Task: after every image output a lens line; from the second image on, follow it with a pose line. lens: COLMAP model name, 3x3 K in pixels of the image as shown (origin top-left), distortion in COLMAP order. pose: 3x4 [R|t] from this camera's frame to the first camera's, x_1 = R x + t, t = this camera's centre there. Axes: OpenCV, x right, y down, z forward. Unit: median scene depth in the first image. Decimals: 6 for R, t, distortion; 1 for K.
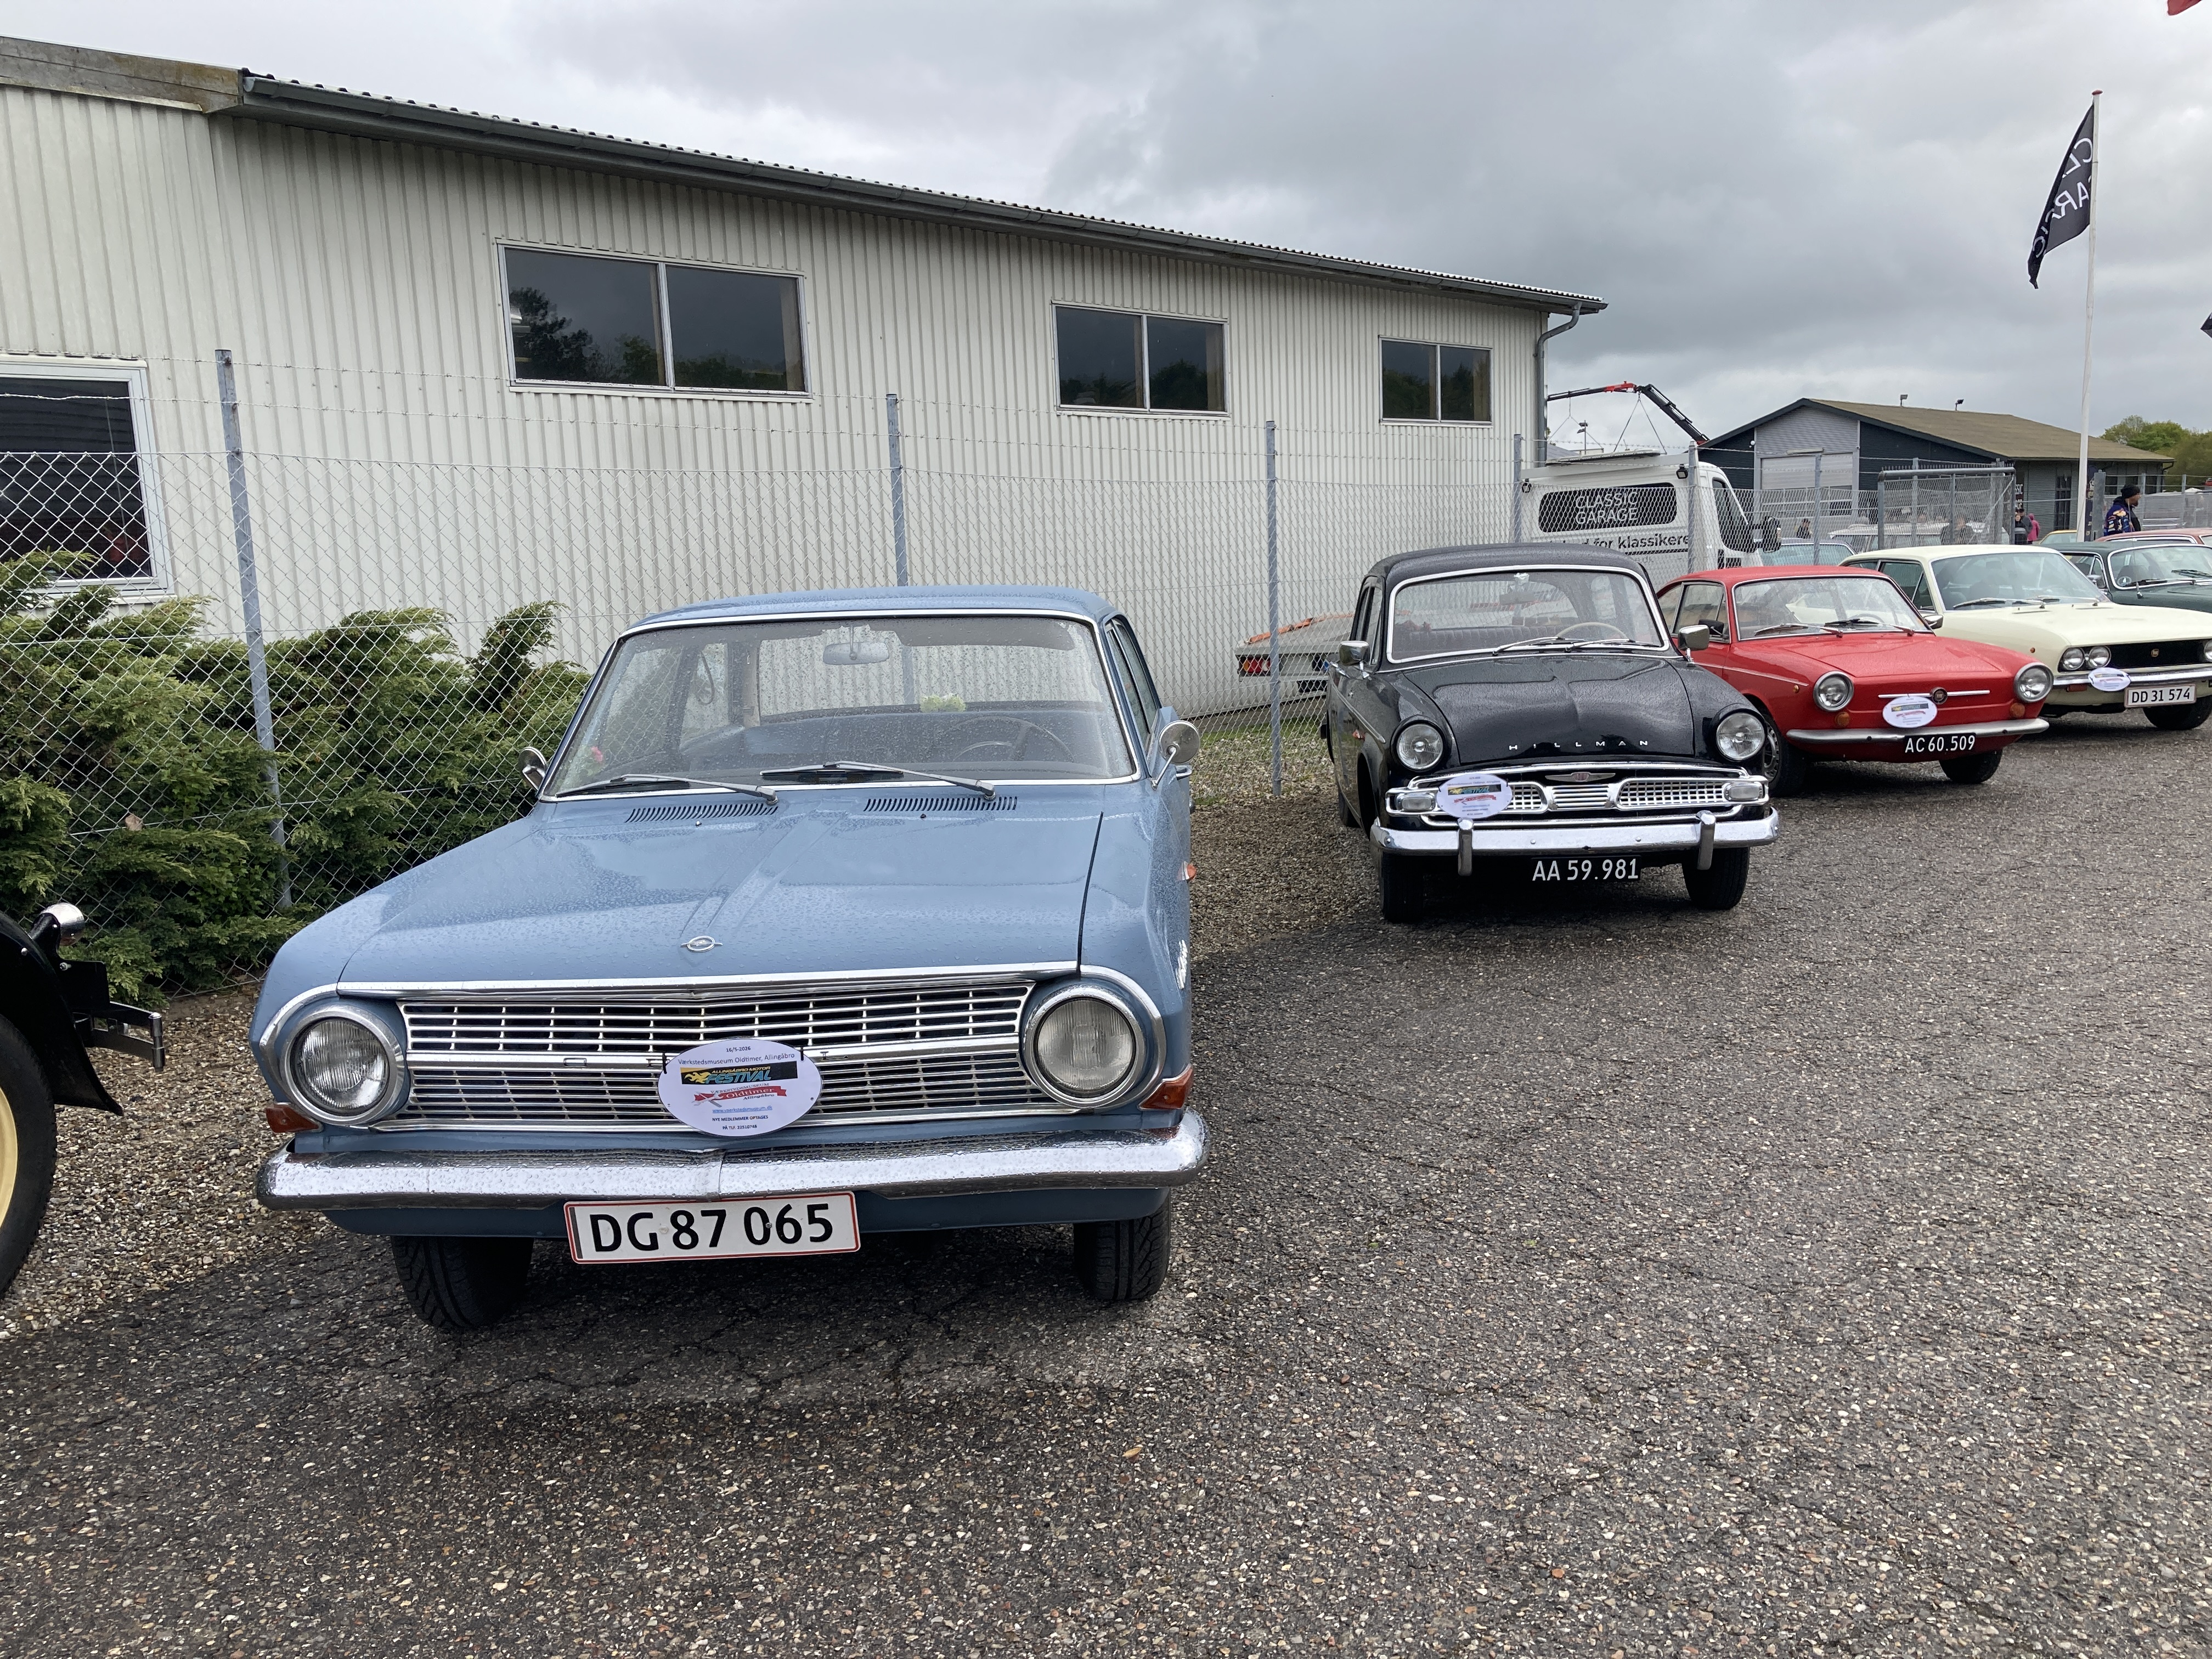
lens RADIAL K [[1761.4, 0, 1093.6], [0, 1761.4, 848.8], [0, 0, 1]] dist [0.024973, -0.008367]
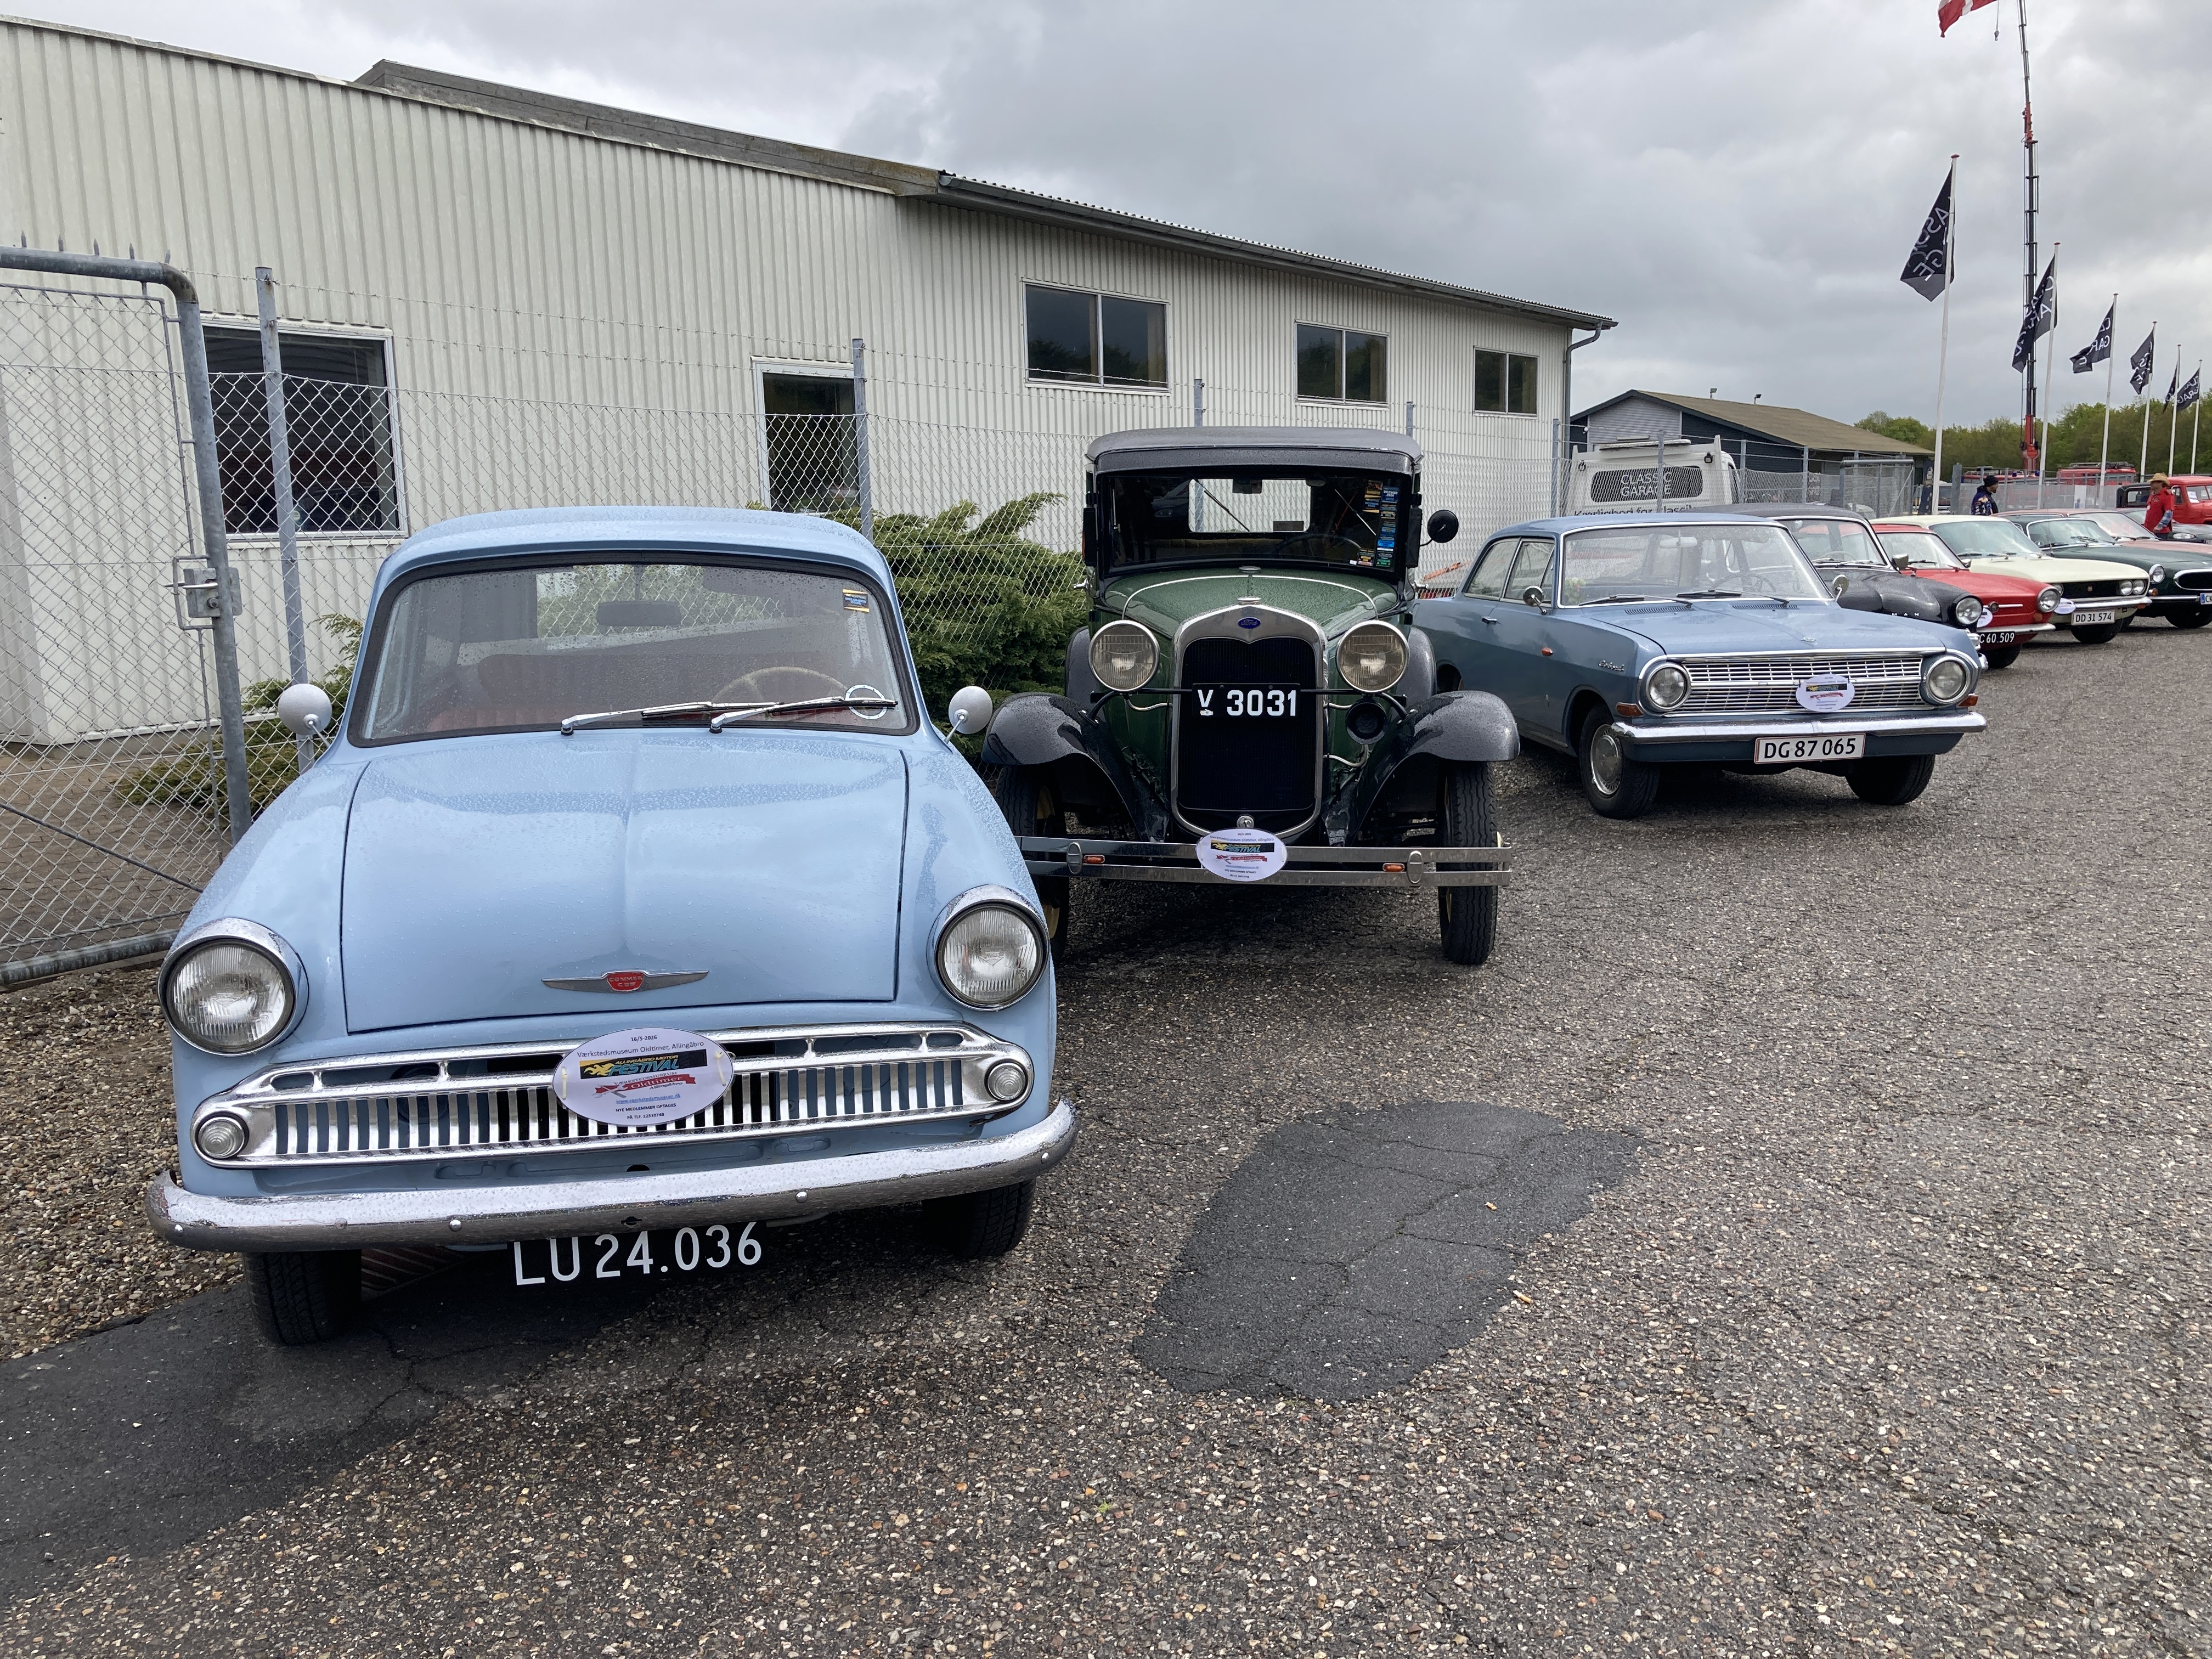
lens RADIAL K [[1761.4, 0, 1124.2], [0, 1761.4, 810.7], [0, 0, 1]] dist [0.024973, -0.008367]
pose [[0.992085, -0.001563, 0.125561, -0.431121], [0.002039, 0.999991, -0.003664, 0.087323], [-0.125554, 0.003891, 0.992079, -0.408766]]
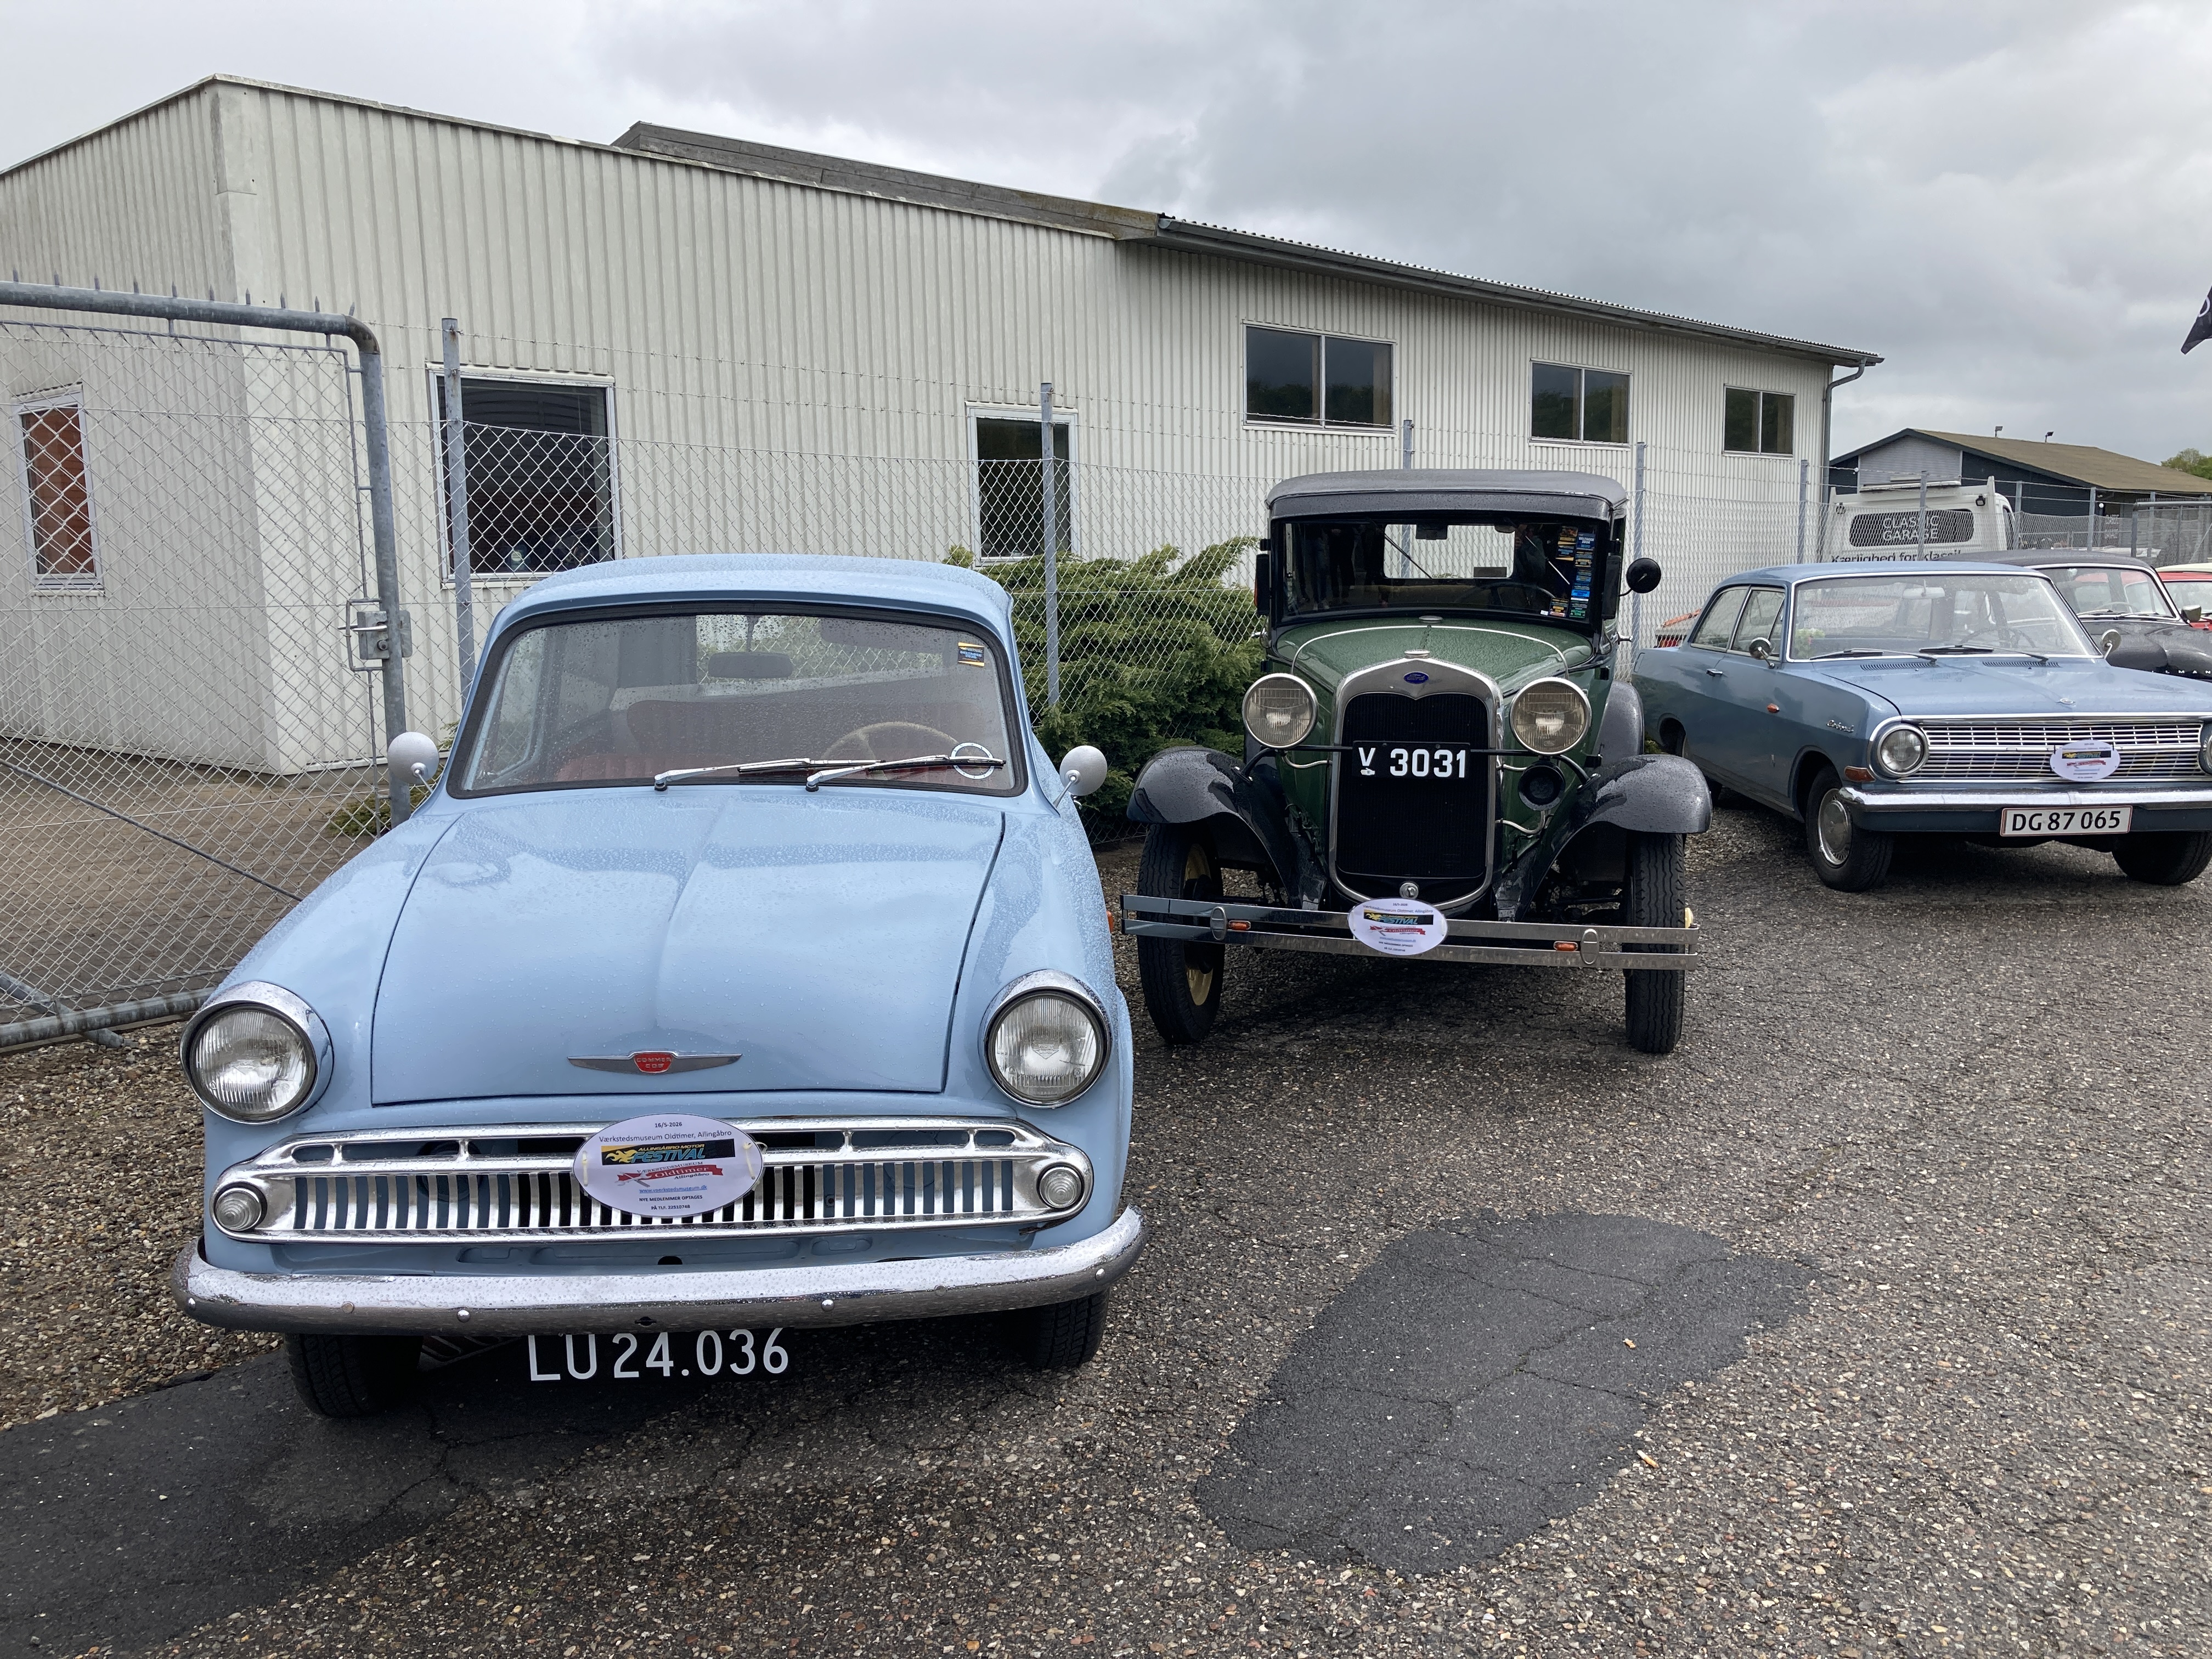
lens RADIAL K [[1761.4, 0, 1128.4], [0, 1761.4, 812.3], [0, 0, 1]] dist [0.024973, -0.008367]
pose [[0.999652, 0.025399, -0.007059, -0.404992], [-0.025561, 0.999388, -0.023896, 0.080991], [0.006448, 0.024068, 0.999690, -0.386236]]
